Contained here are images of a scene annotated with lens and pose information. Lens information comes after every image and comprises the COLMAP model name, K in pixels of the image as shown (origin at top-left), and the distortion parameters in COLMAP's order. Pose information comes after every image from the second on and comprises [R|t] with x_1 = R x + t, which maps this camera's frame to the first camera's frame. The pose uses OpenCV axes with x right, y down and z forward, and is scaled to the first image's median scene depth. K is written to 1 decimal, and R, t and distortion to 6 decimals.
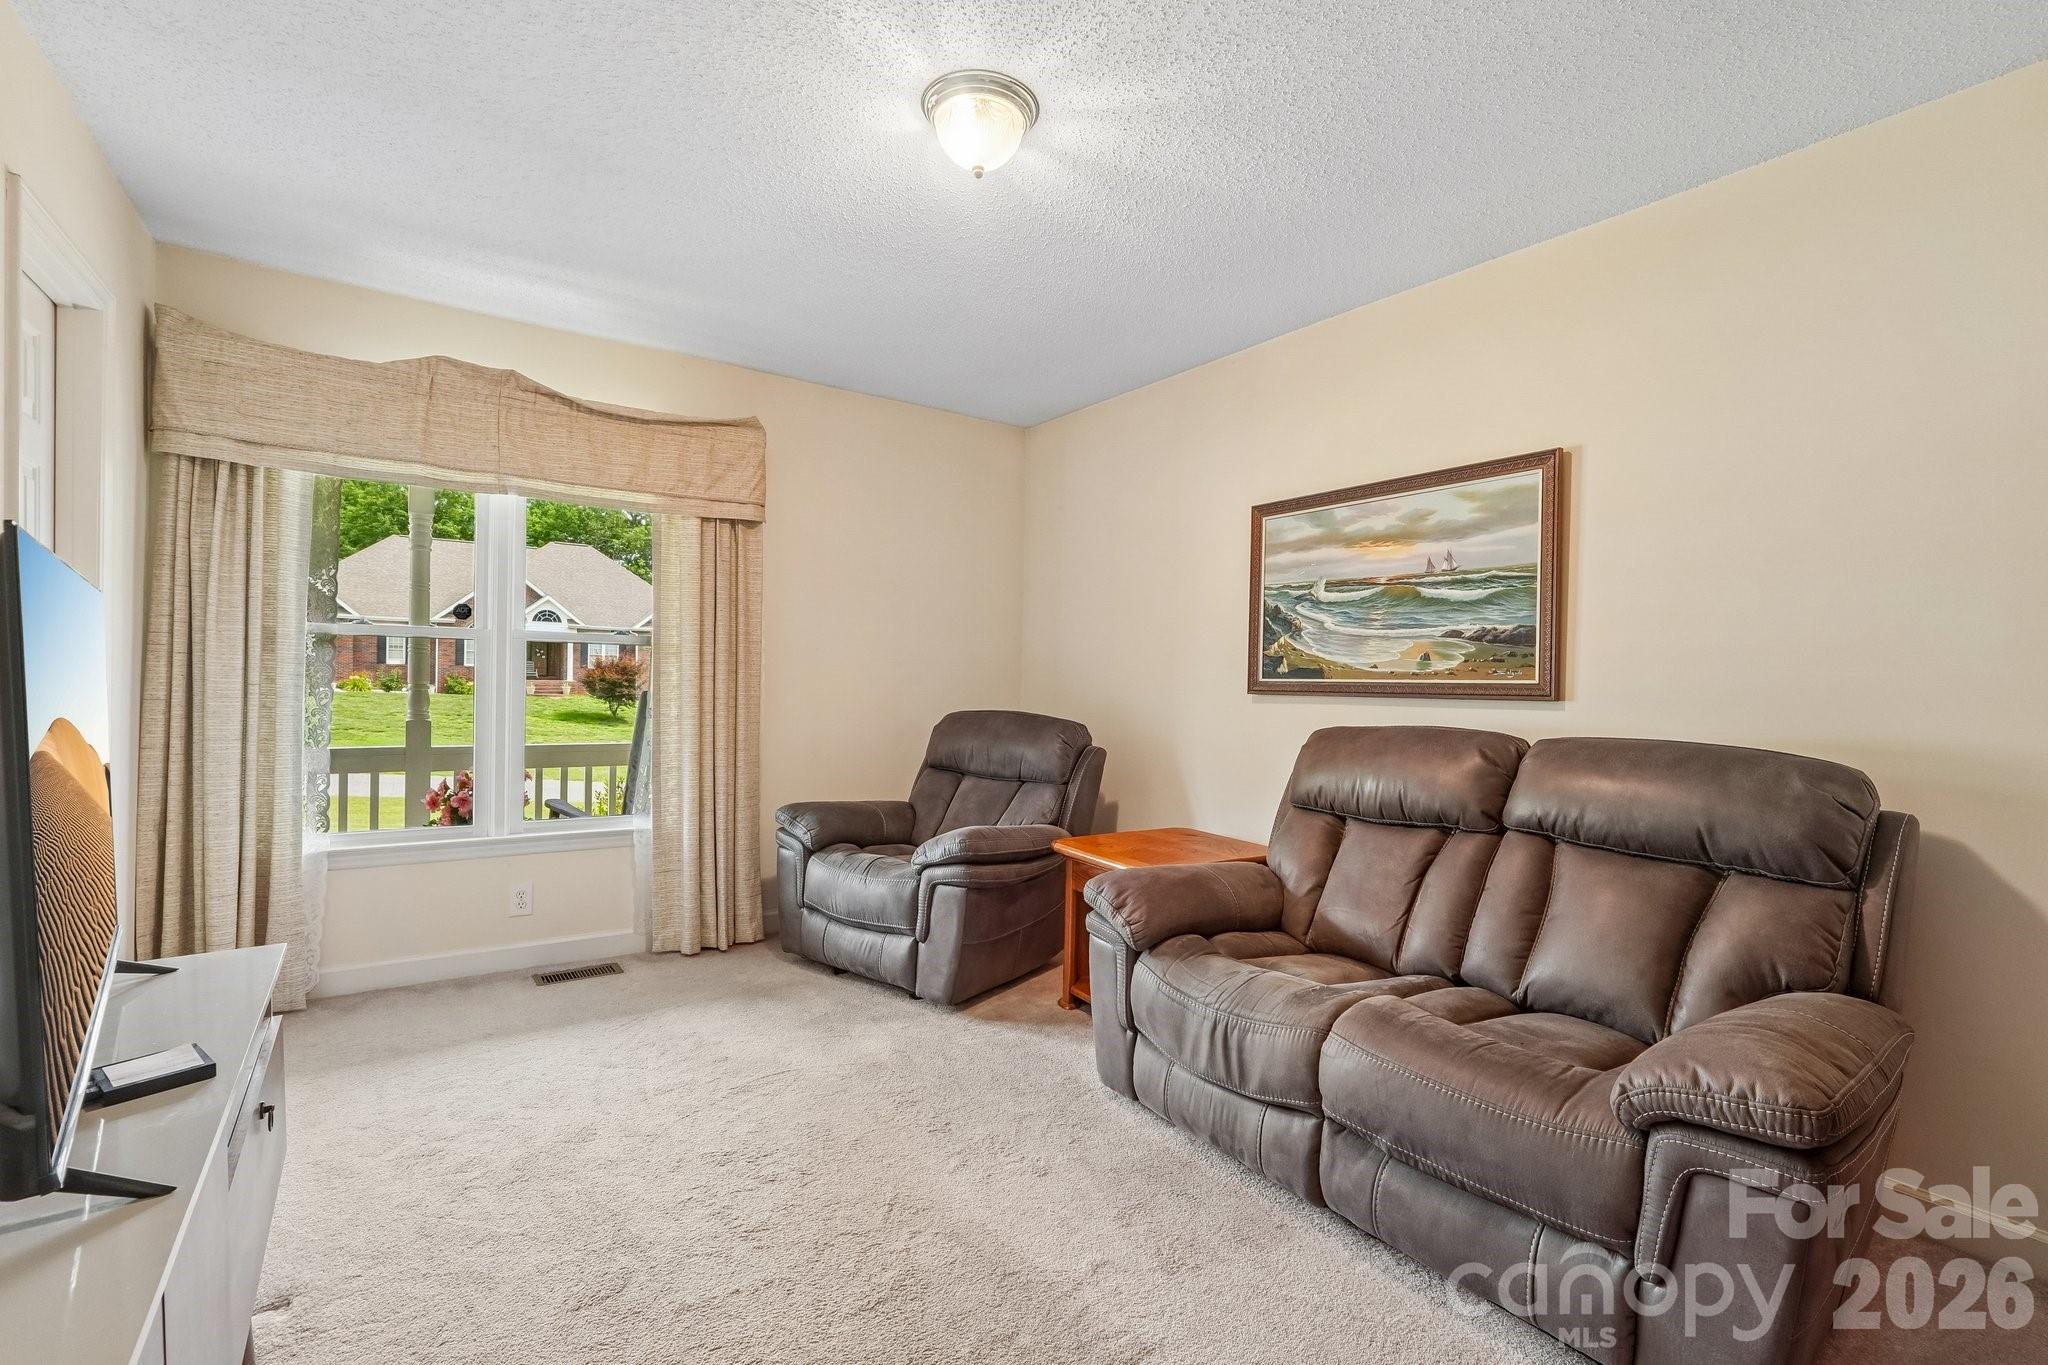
lens RADIAL K [[875.6, 0, 1023.8], [0, 875.6, 674.6], [0, 0, 1]] dist [-0.019977, 0.008067]
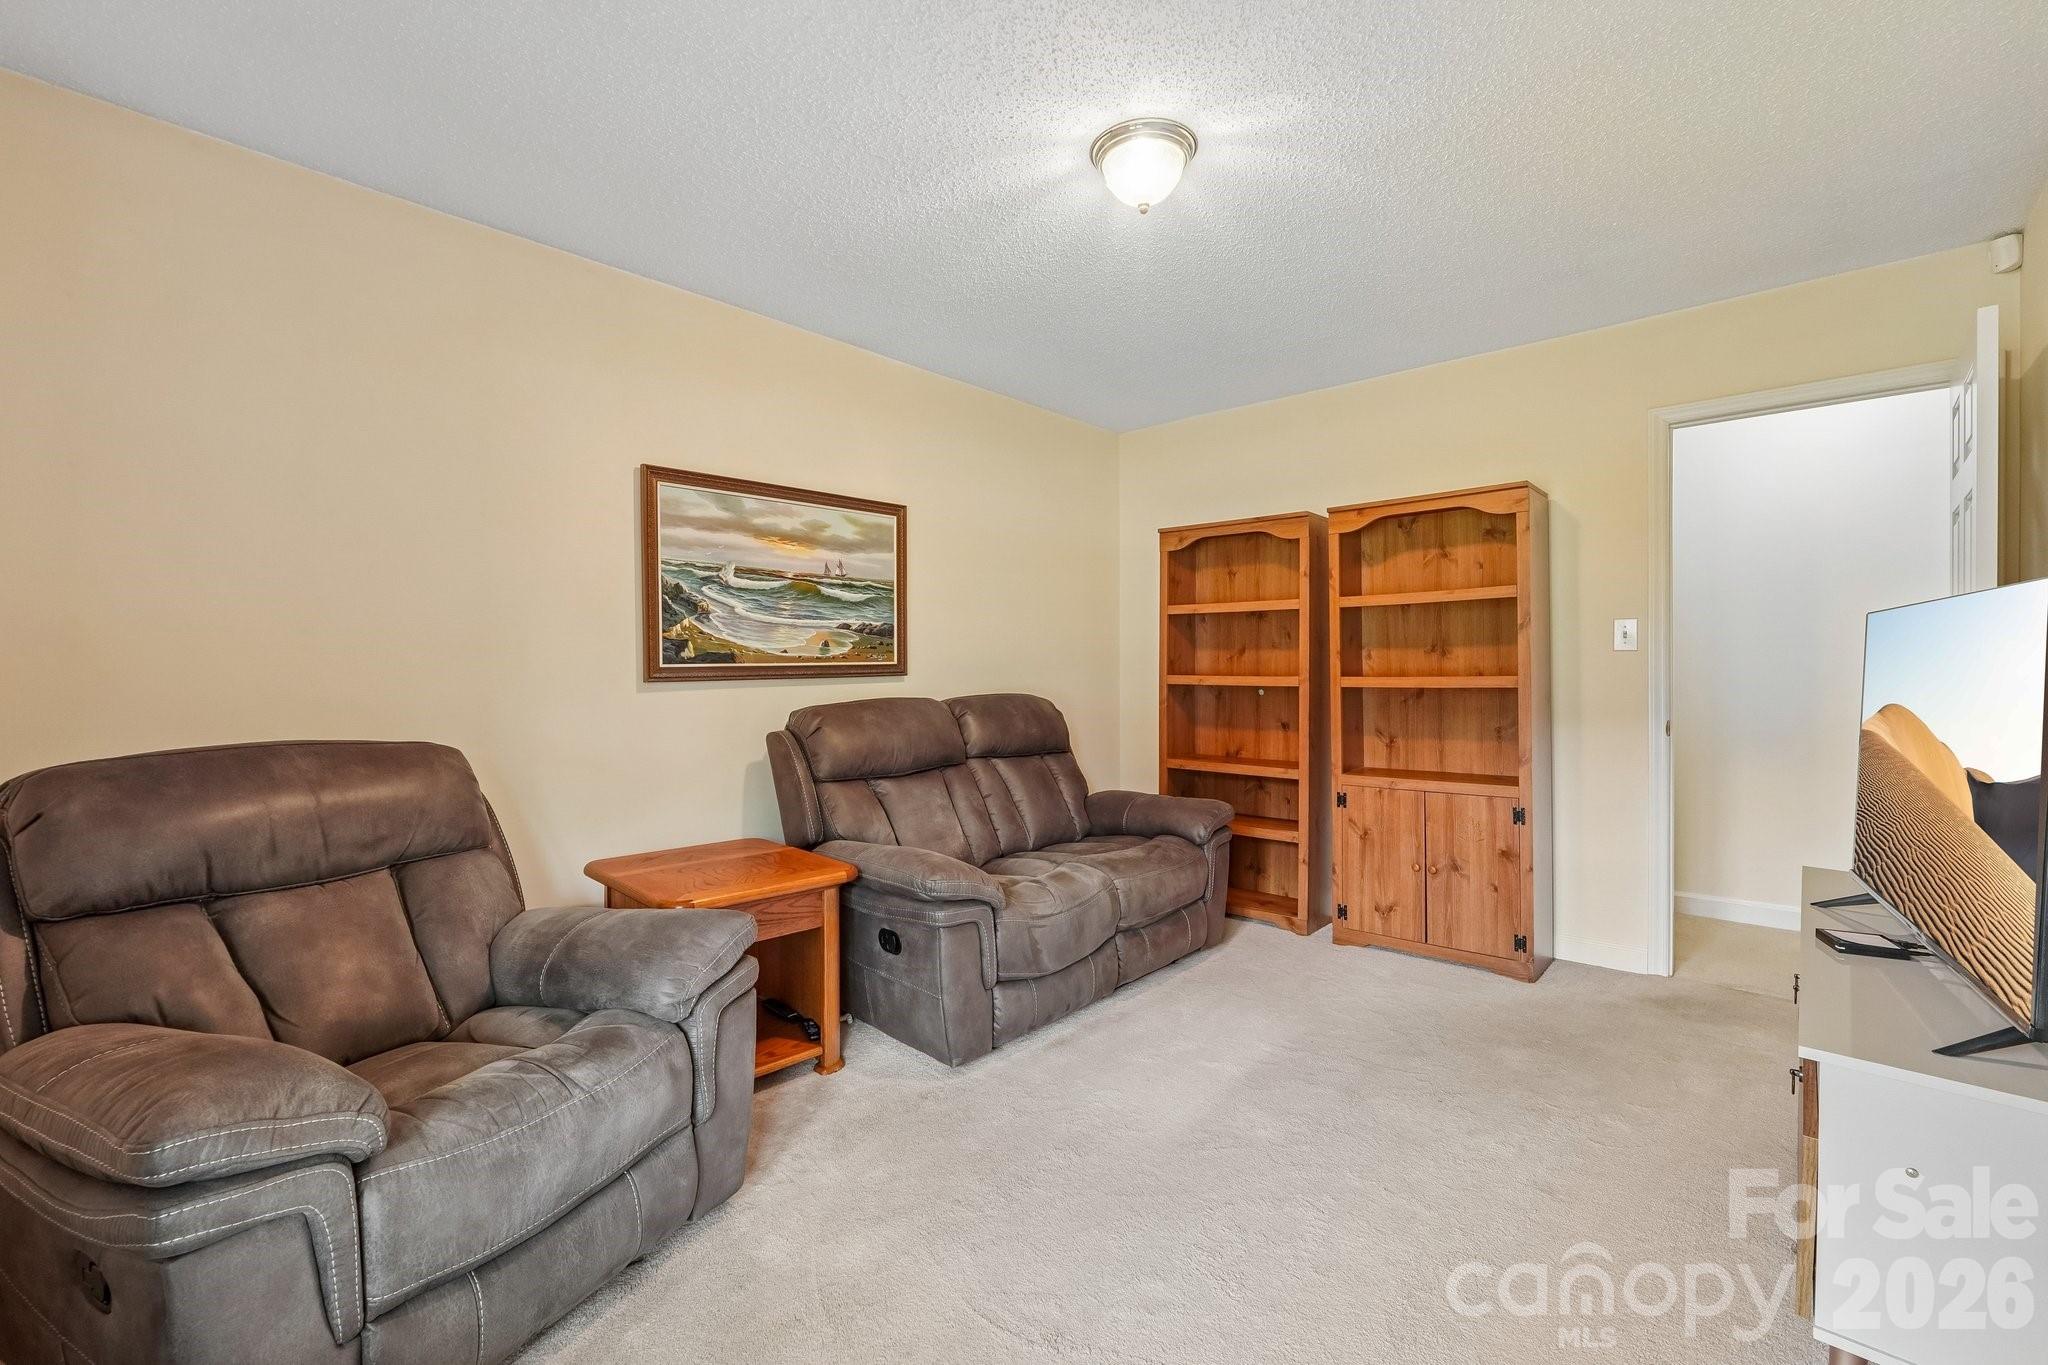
lens RADIAL K [[875.6, 0, 1023.8], [0, 875.6, 674.6], [0, 0, 1]] dist [-0.019977, 0.008067]
pose [[-0.195447, -0.026643, 0.980352, -0.754686], [0.000160, 0.999630, 0.027199, -0.009976], [-0.980714, 0.005473, -0.195371, 0.919313]]
